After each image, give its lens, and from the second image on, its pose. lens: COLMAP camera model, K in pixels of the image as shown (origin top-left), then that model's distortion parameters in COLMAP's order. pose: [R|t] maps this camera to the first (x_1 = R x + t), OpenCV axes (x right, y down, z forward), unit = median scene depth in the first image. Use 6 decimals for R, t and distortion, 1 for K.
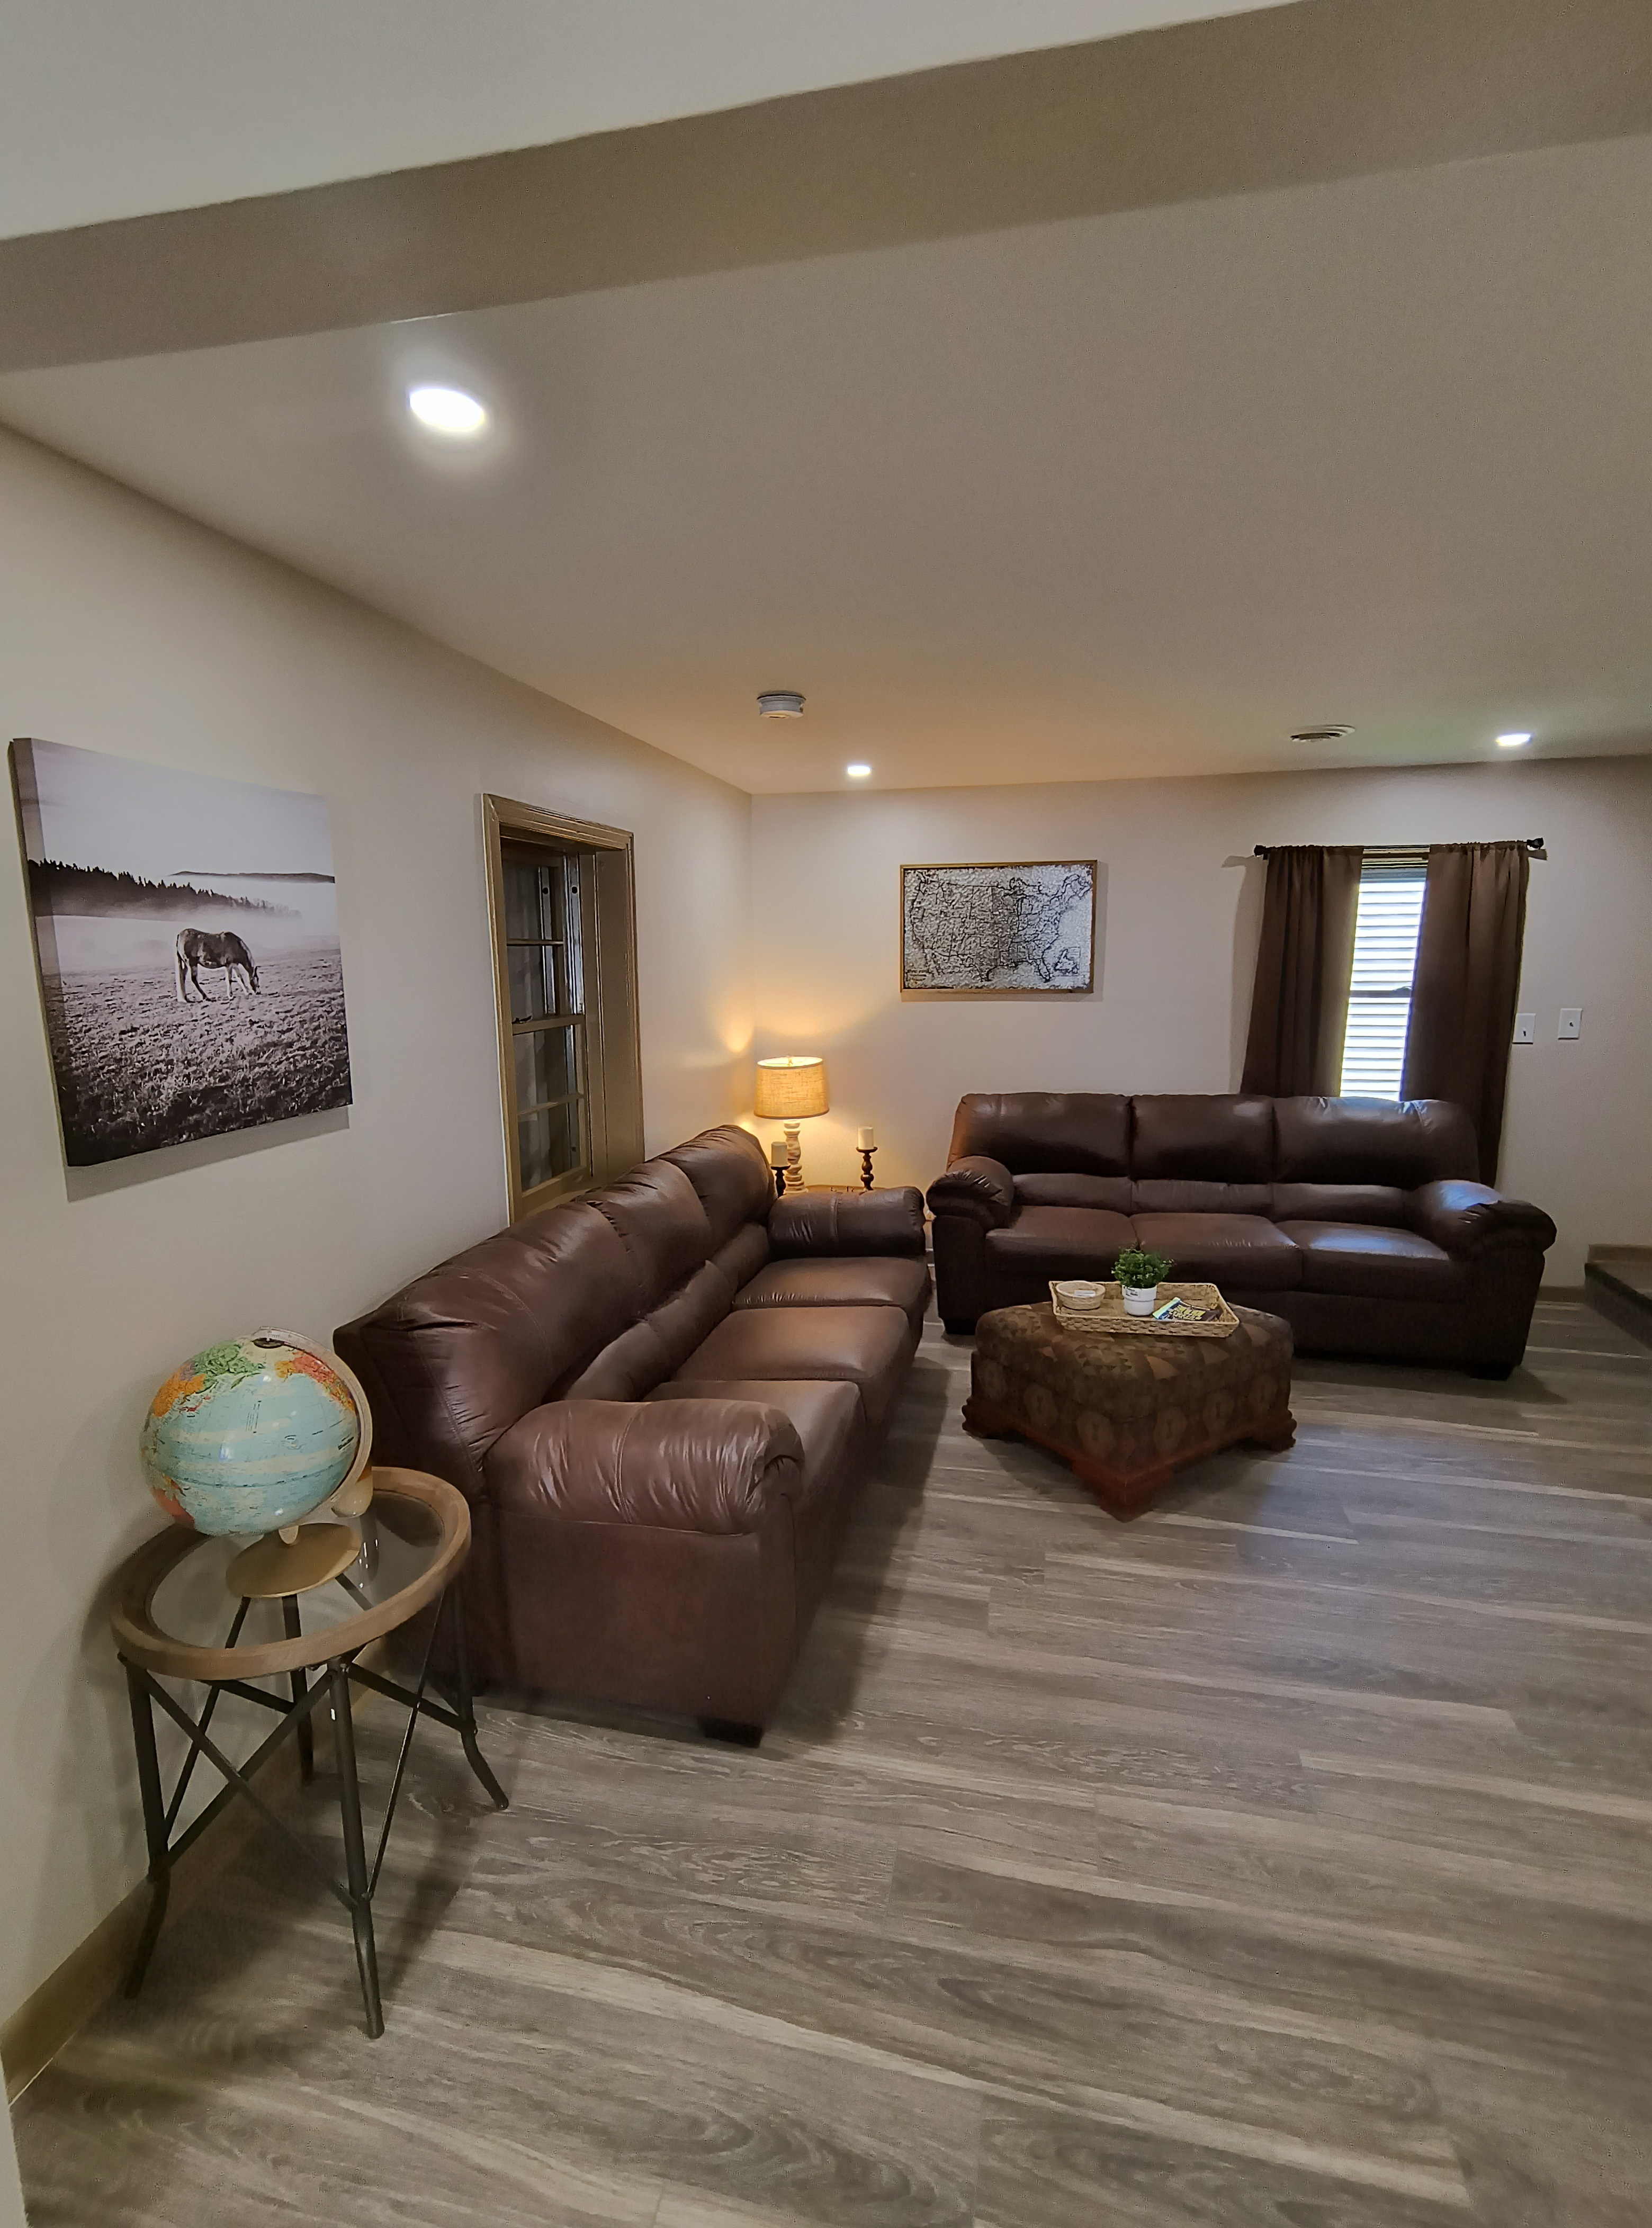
lens RADIAL K [[1020.2, 0, 820.3], [0, 1020.2, 1109.2], [0, 0, 1]] dist [-0.001438, 0.001307]
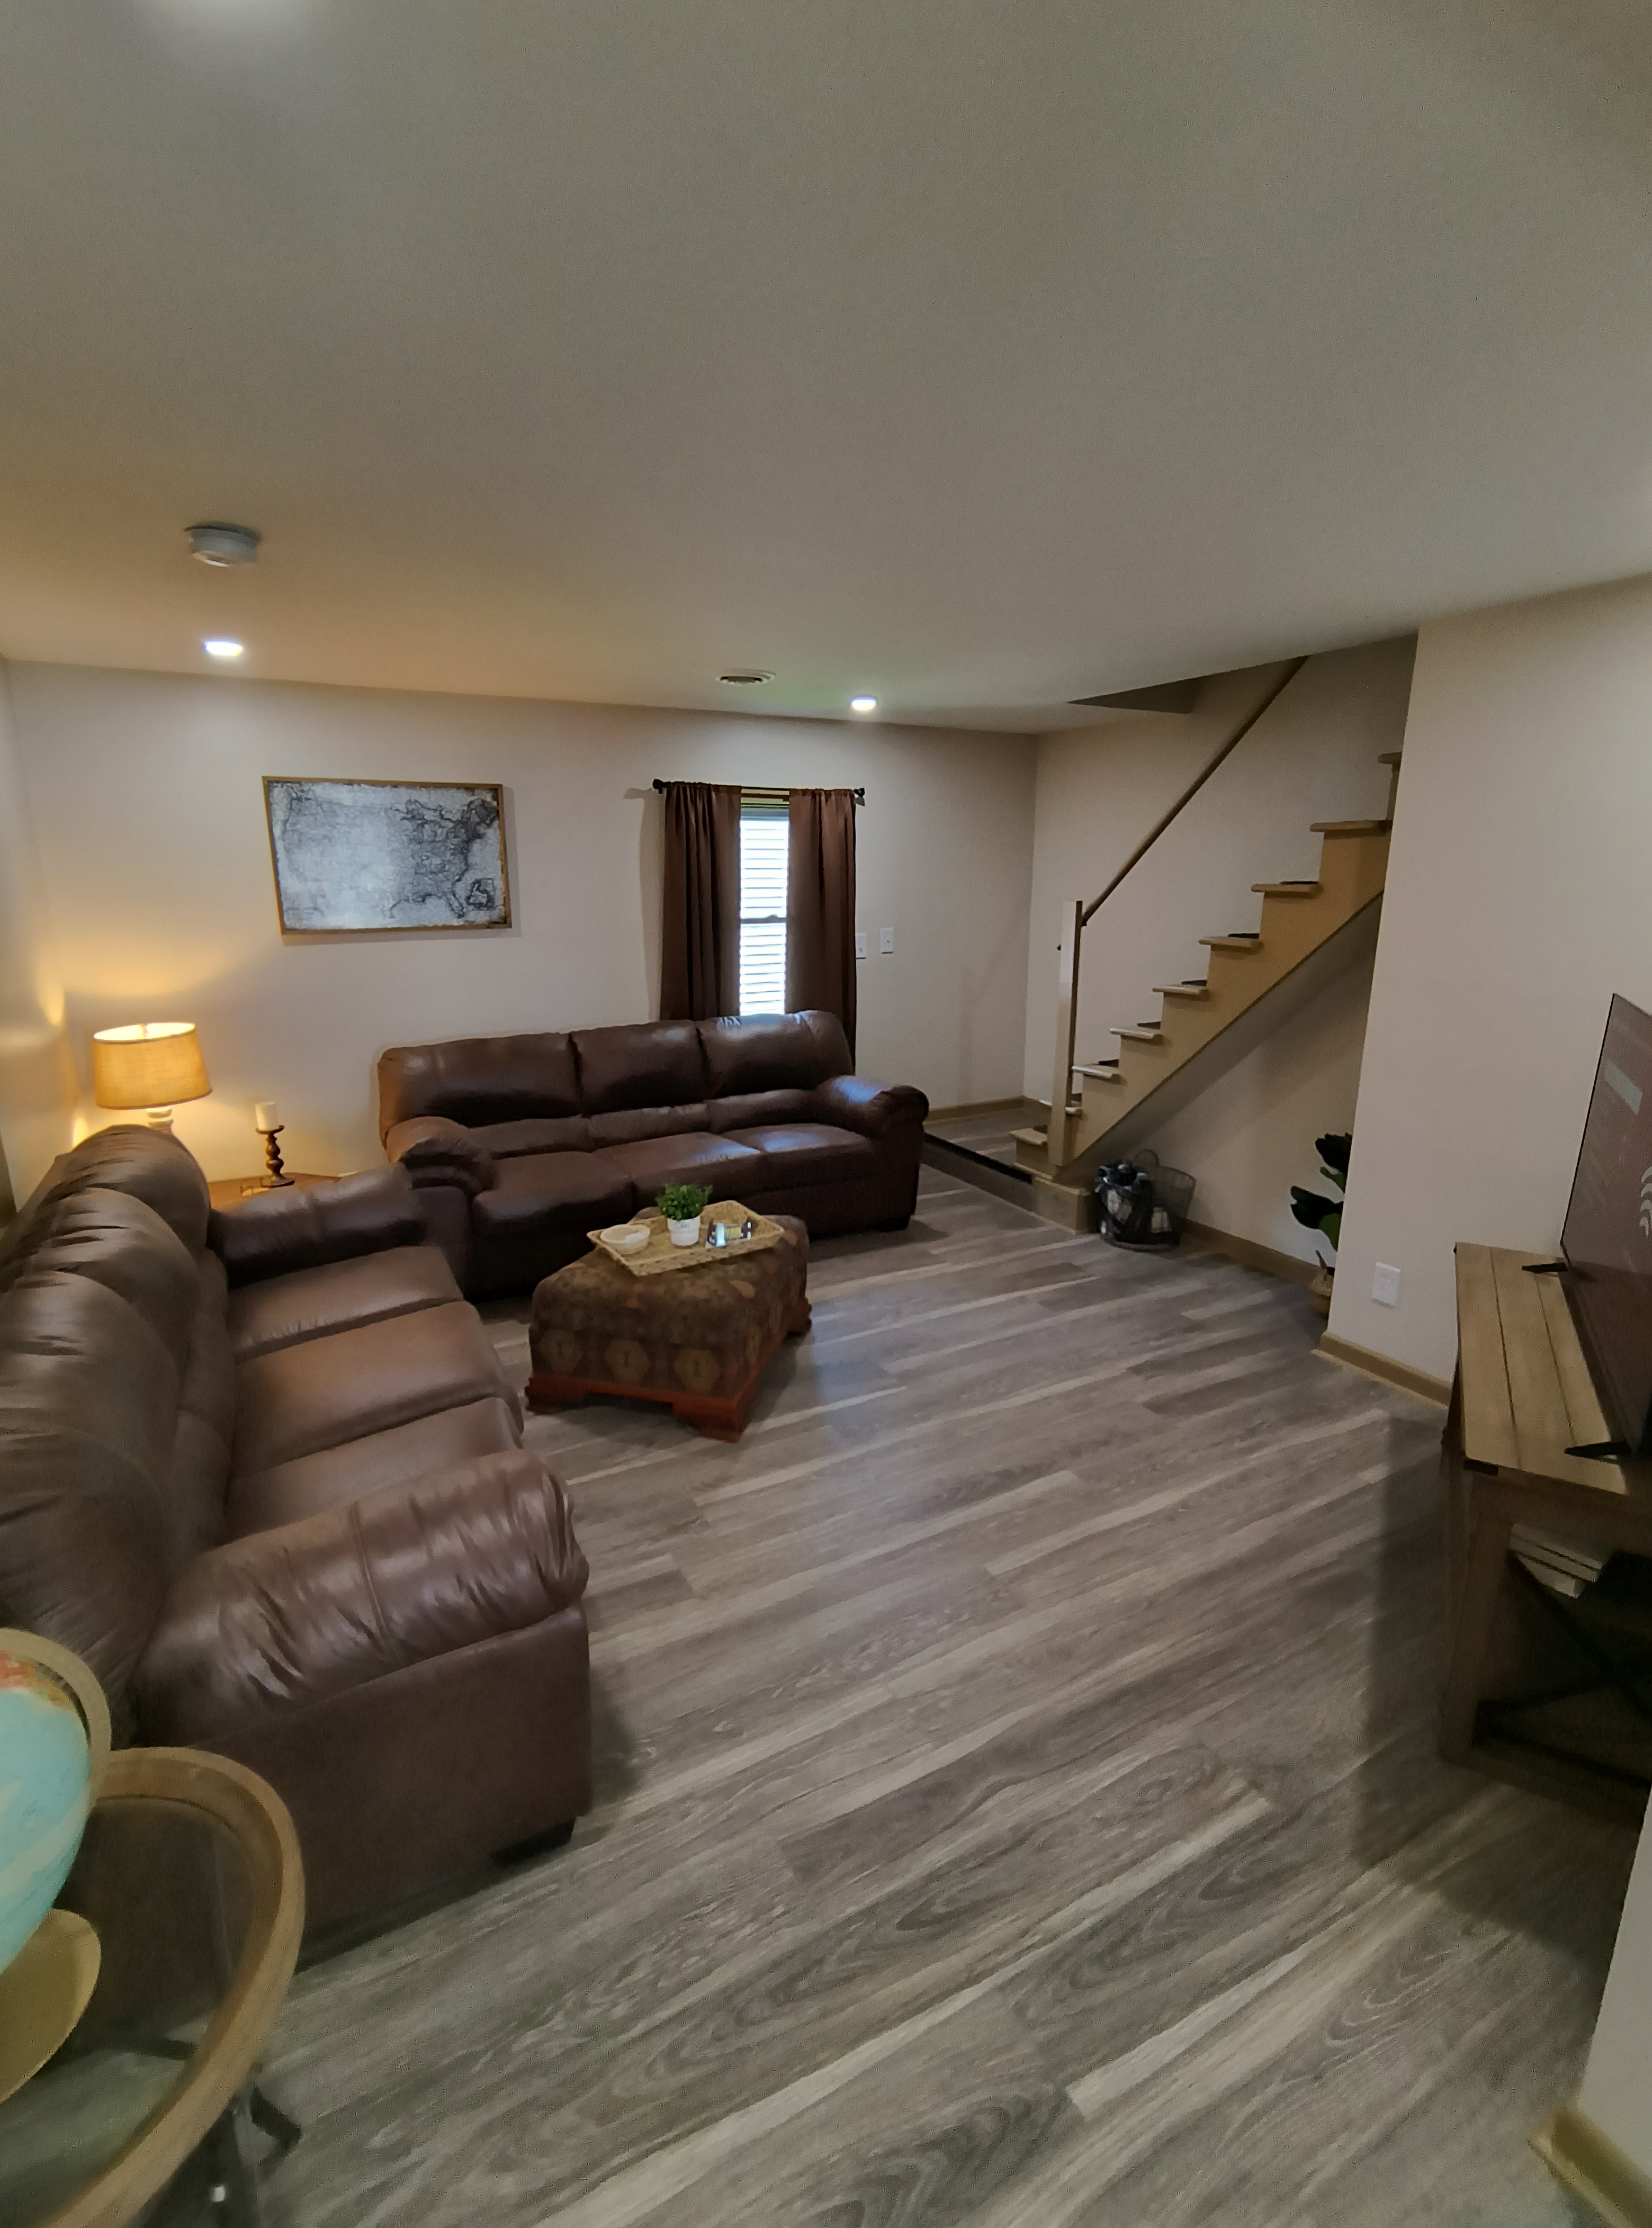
lens RADIAL K [[1020.2, 0, 817.2], [0, 1020.2, 1109.9], [0, 0, 1]] dist [-0.001438, 0.001307]
pose [[0.749565, -0.146377, 0.645544, -0.264798], [0.102931, 0.989155, 0.104773, -0.029478], [-0.653879, -0.012087, 0.756503, 0.170253]]
